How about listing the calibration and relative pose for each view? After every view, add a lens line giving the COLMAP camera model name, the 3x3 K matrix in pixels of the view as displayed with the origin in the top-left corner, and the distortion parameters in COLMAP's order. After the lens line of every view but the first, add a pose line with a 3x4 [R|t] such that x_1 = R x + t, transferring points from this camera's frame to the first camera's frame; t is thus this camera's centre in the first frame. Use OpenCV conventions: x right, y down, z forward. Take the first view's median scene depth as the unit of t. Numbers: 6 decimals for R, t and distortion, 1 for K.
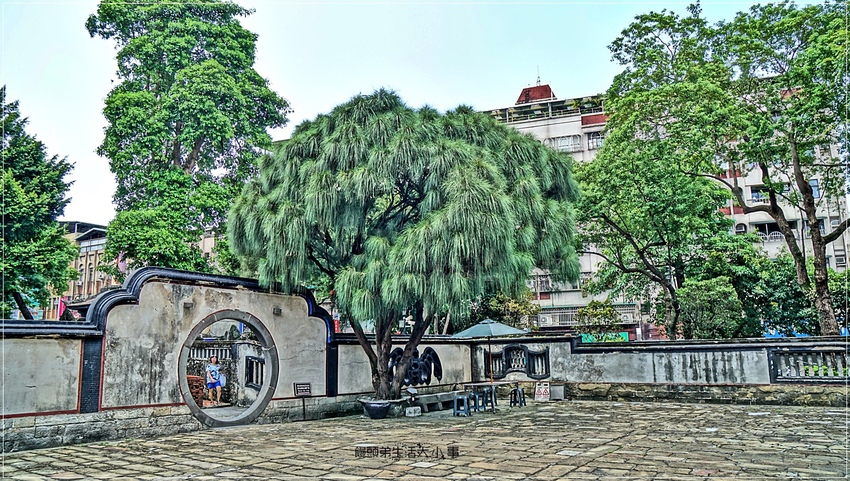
lens RADIAL K [[615.7, 0, 425.0], [0, 615.7, 240.5], [0, 0, 1]] dist [-0.127747, 0.111395]
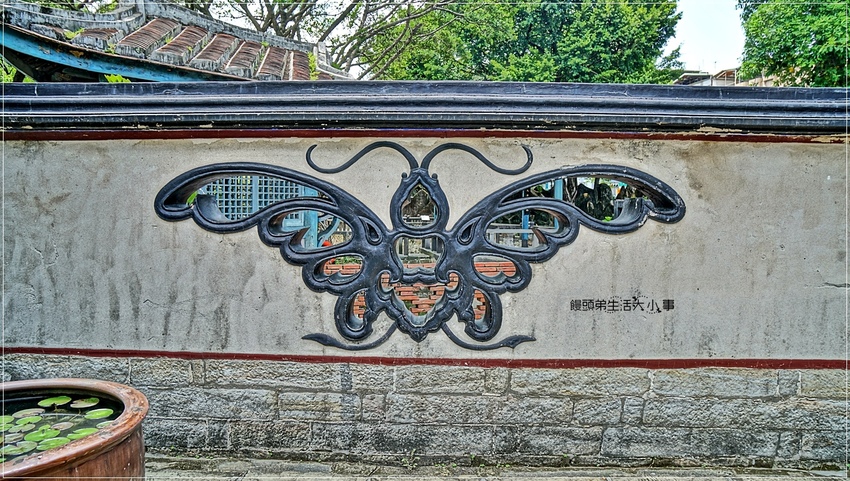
lens RADIAL K [[615.7, 0, 425.0], [0, 615.7, 240.5], [0, 0, 1]] dist [-0.127747, 0.111395]
pose [[0.627469, 0.060463, -0.776291, -0.197893], [0.123995, 0.976499, 0.176281, 0.047844], [0.768706, -0.206867, 0.605225, 0.222869]]
